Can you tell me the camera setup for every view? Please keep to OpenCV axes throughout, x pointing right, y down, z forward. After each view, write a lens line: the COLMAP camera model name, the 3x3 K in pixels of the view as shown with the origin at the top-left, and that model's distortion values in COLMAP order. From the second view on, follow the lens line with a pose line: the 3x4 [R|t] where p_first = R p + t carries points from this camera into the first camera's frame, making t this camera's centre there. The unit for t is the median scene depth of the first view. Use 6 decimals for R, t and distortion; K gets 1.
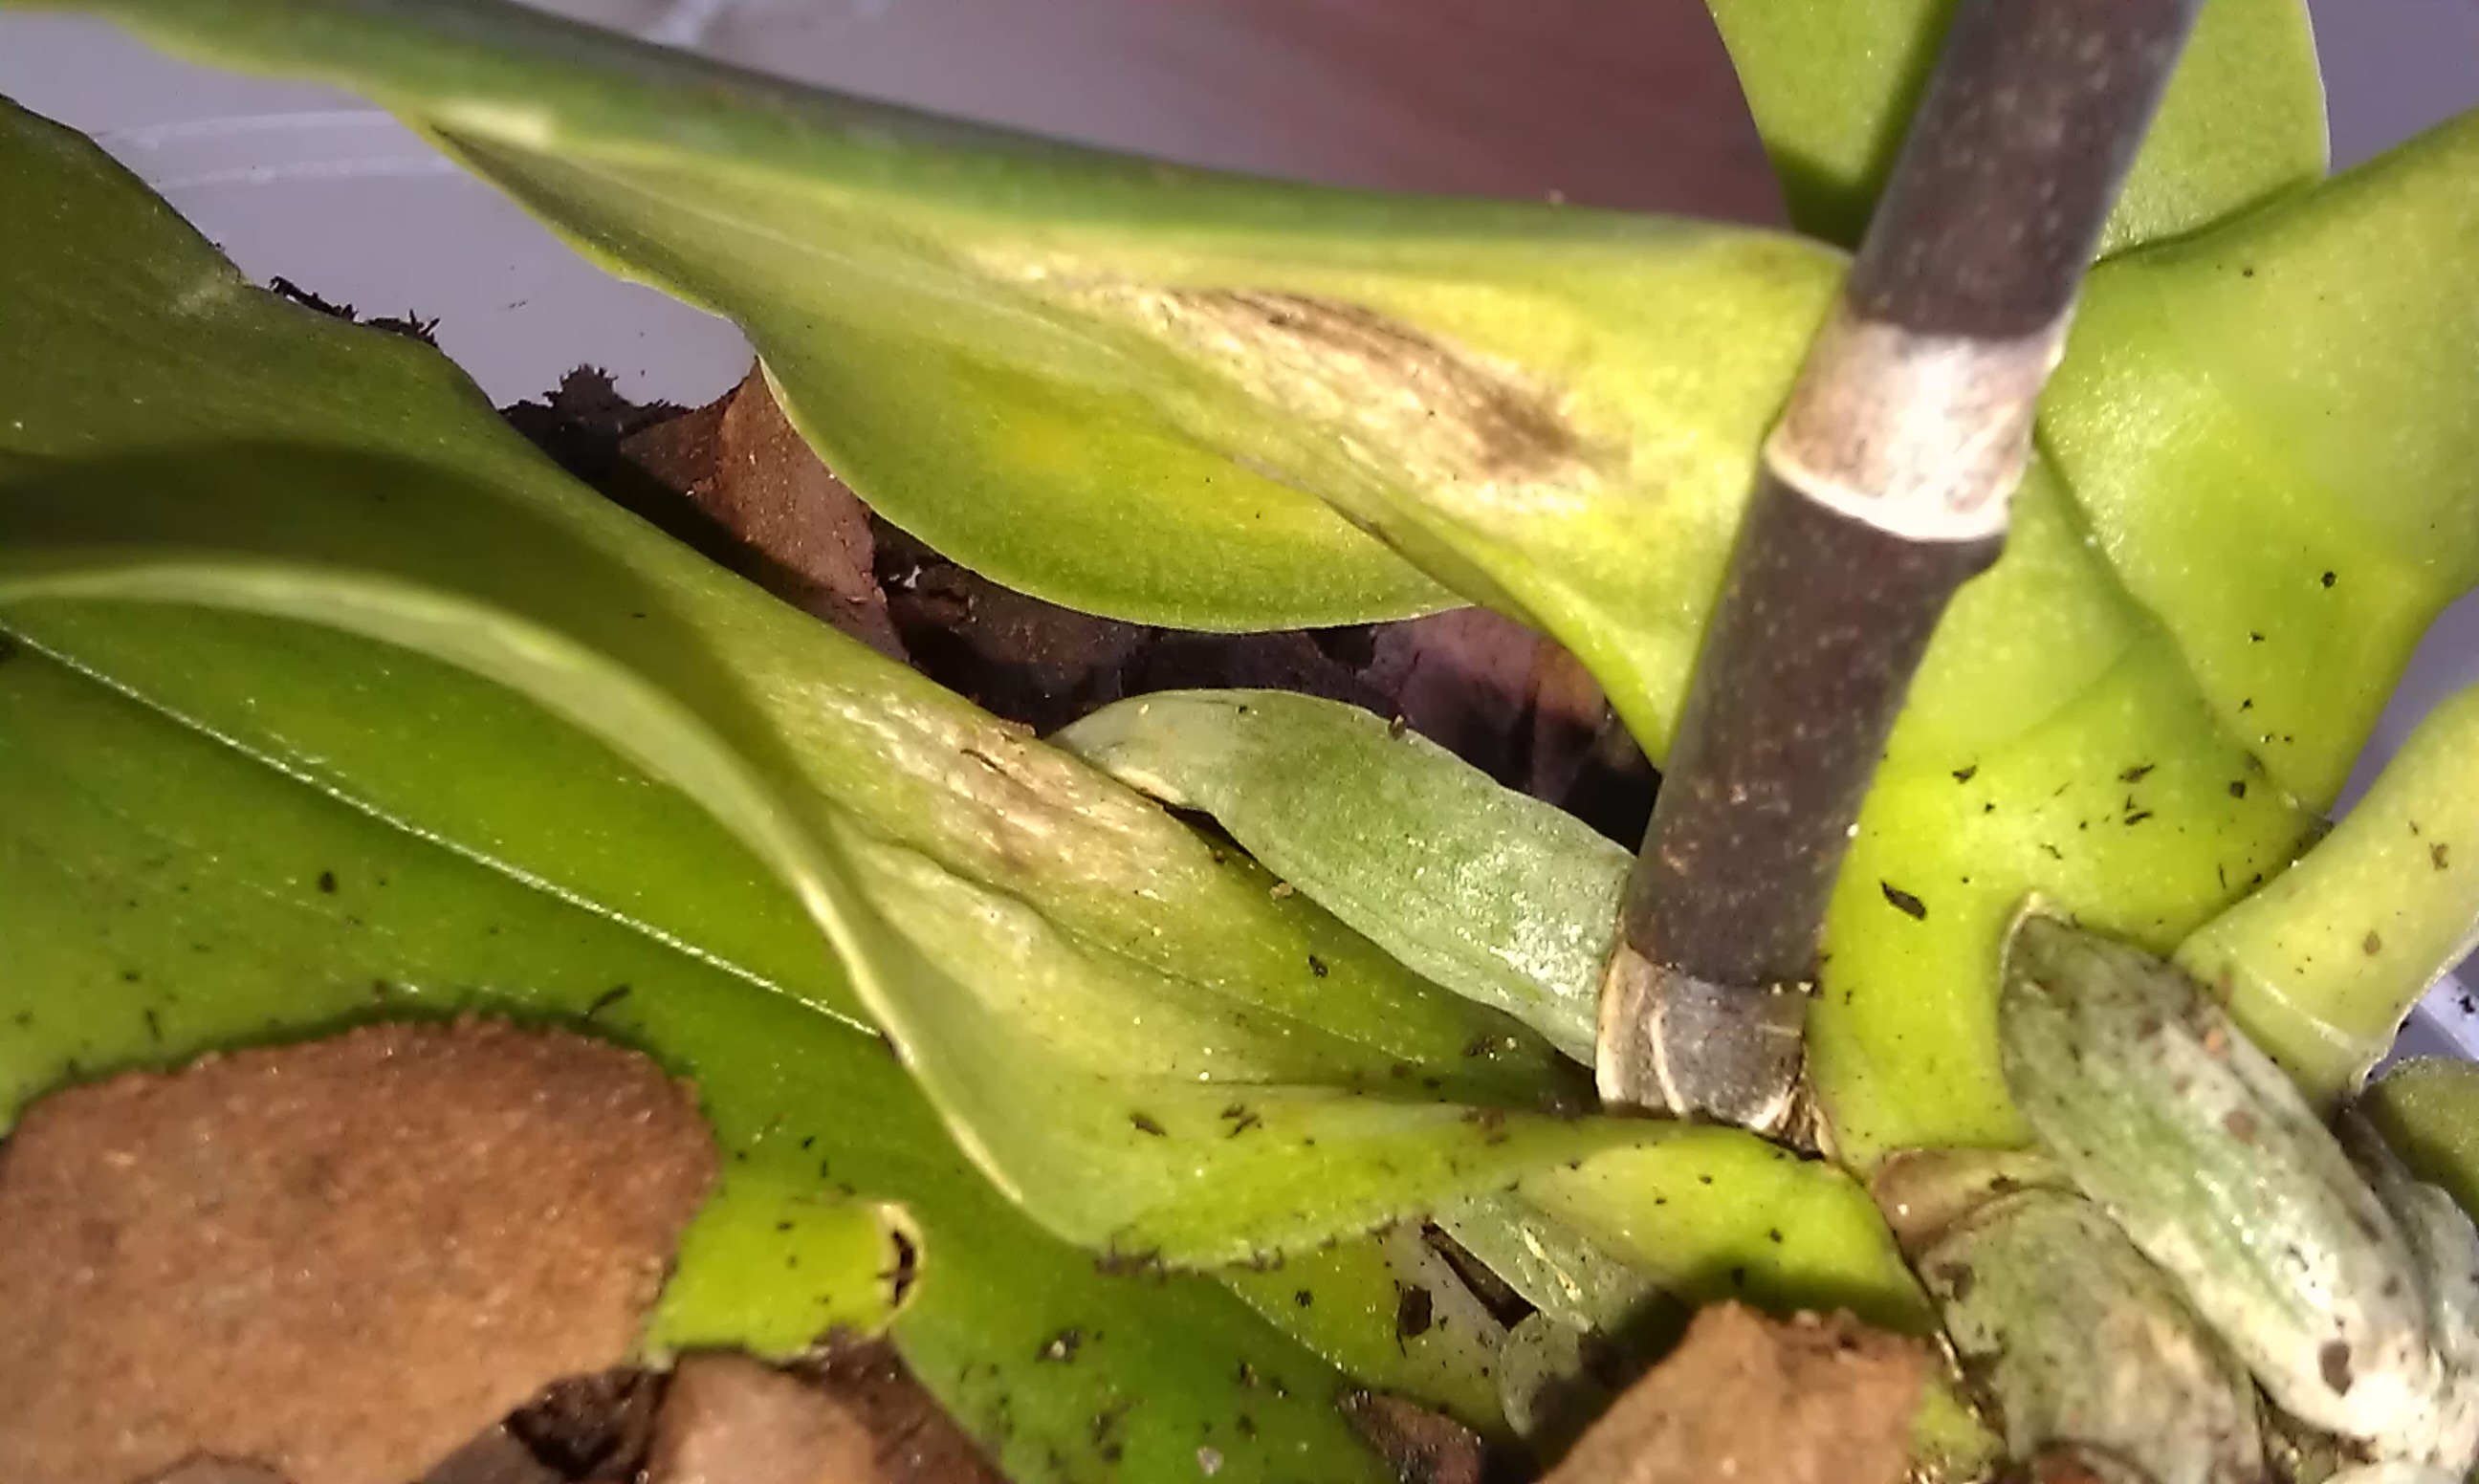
lens RADIAL K [[2084.3, 0, 1236.2], [0, 2084.3, 736.7], [0, 0, 1]] dist [0.008662, 0.001400]
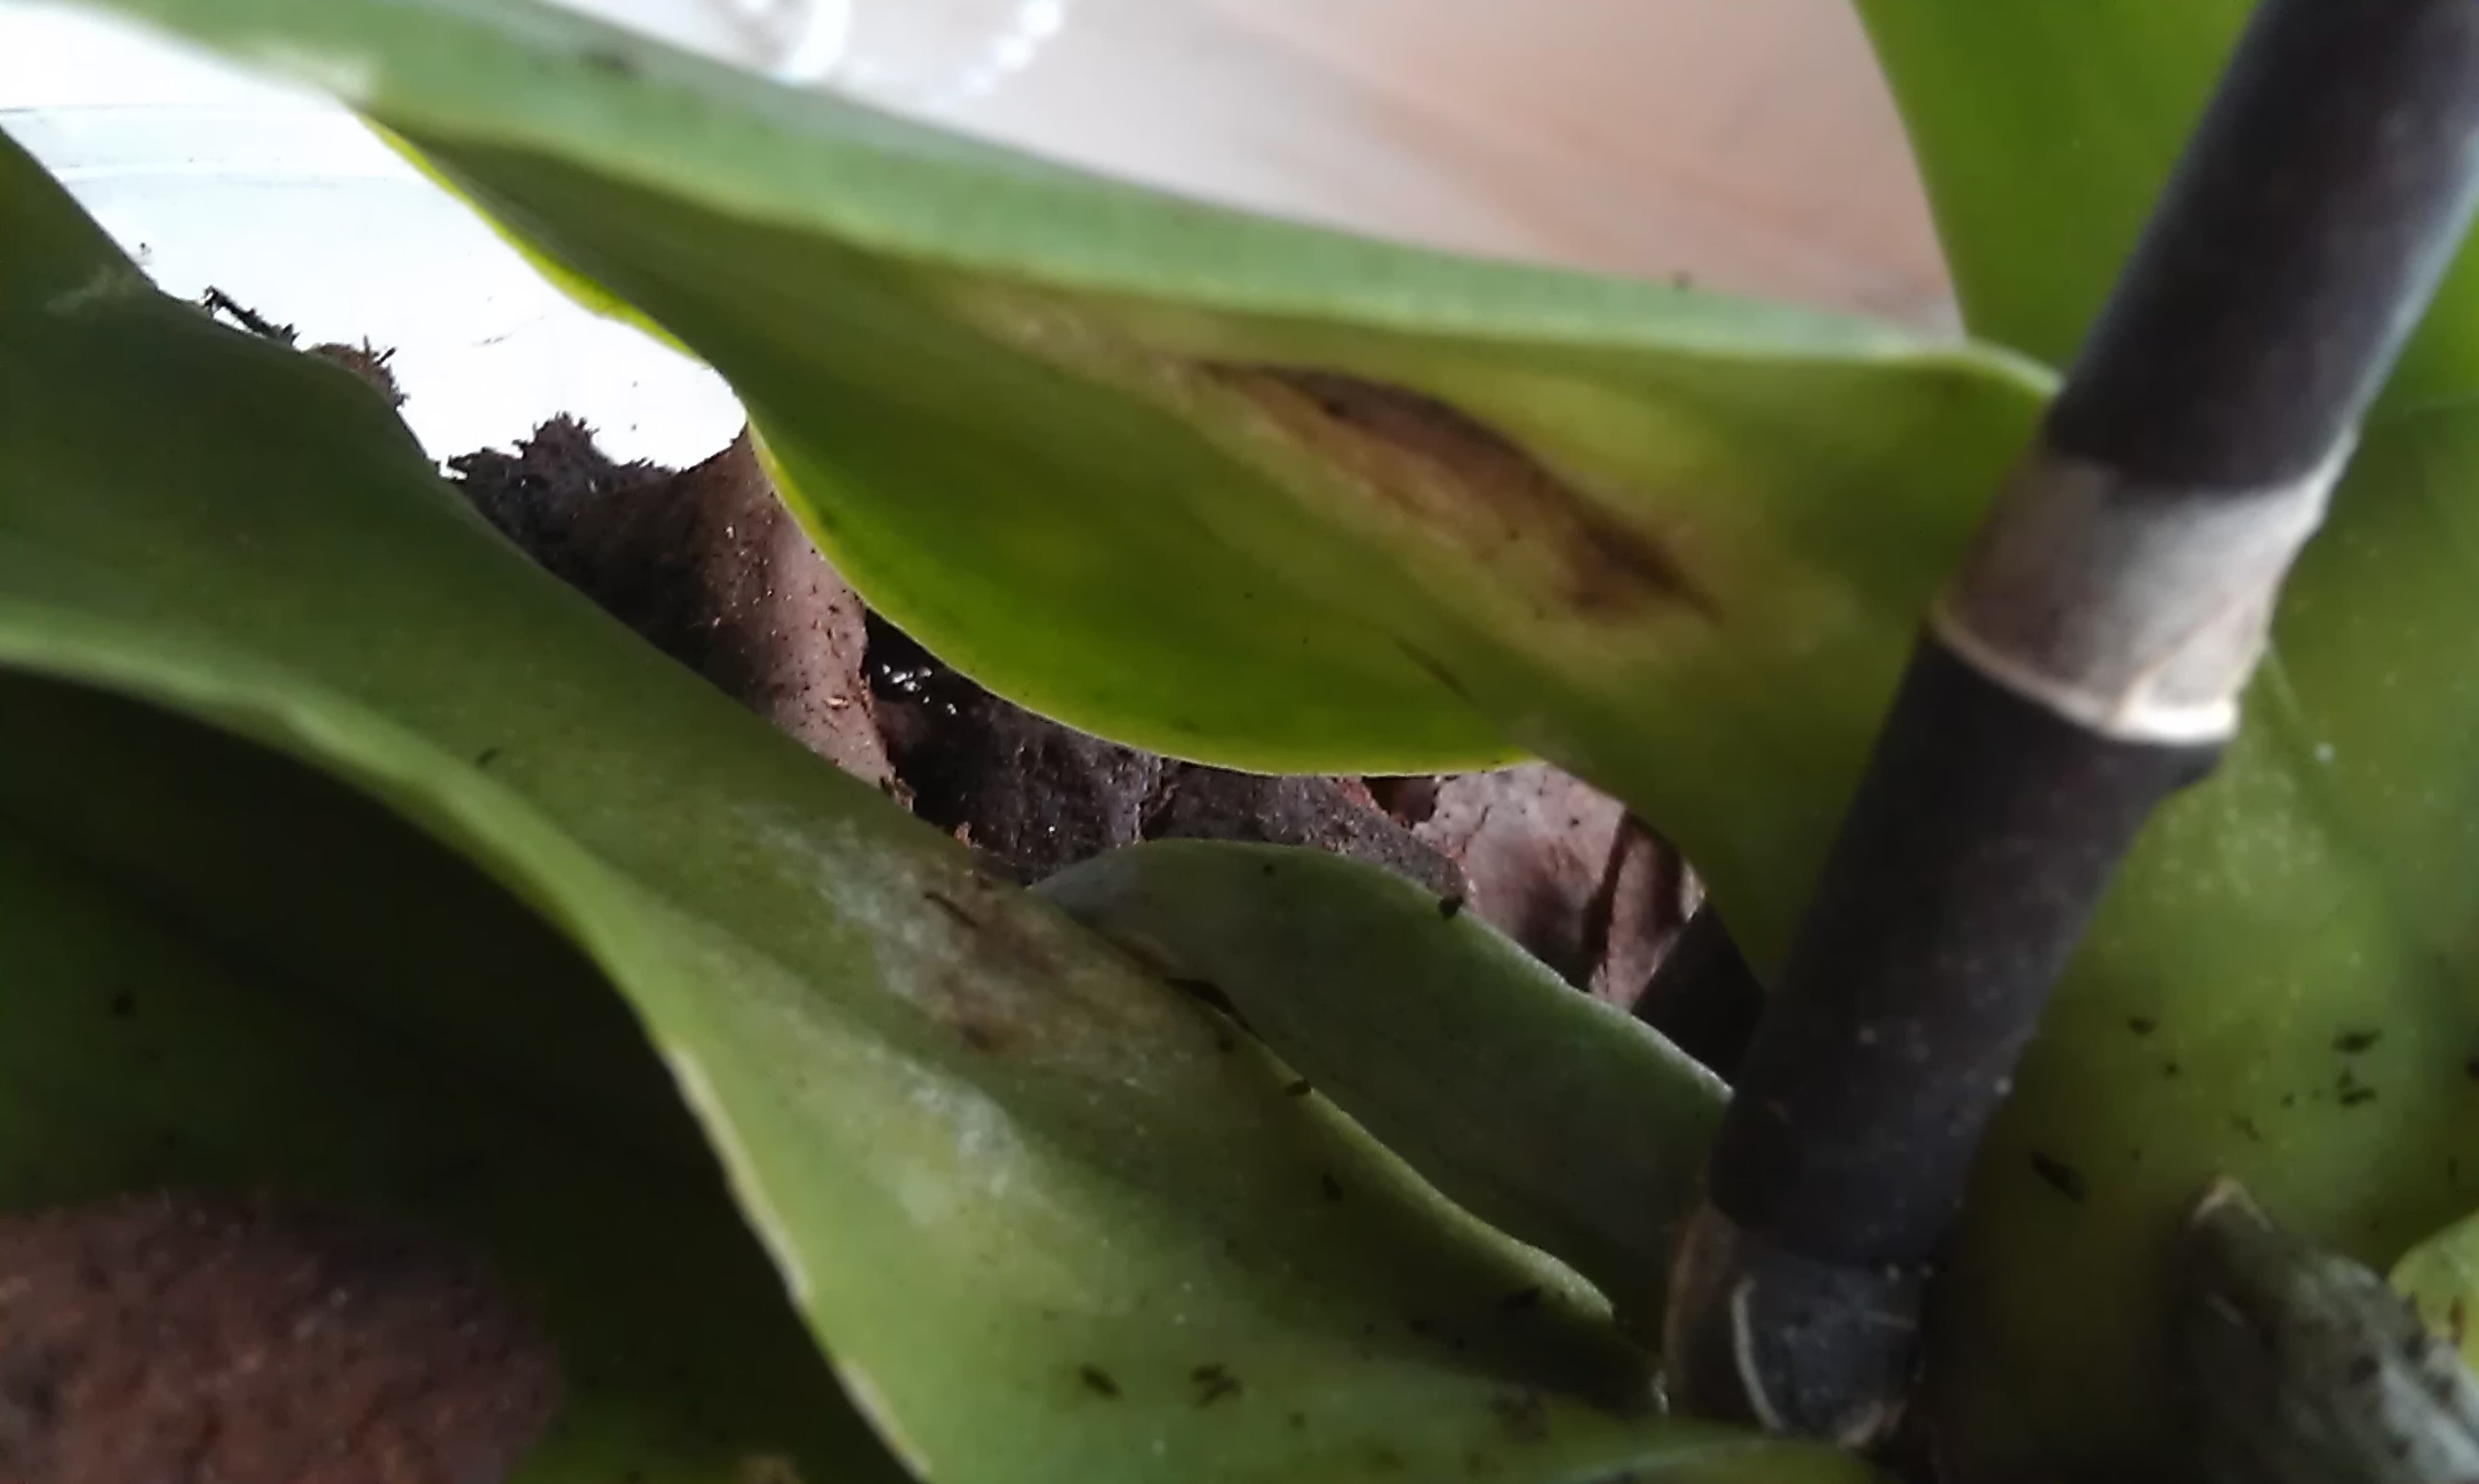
lens RADIAL K [[2084.3, 0, 1236.2], [0, 2084.3, 736.7], [0, 0, 1]] dist [0.008662, 0.001400]
pose [[0.996210, 0.076365, -0.041640, 0.022569], [-0.078489, 0.995557, -0.052016, -0.022699], [0.037482, 0.055087, 0.997778, 0.166650]]
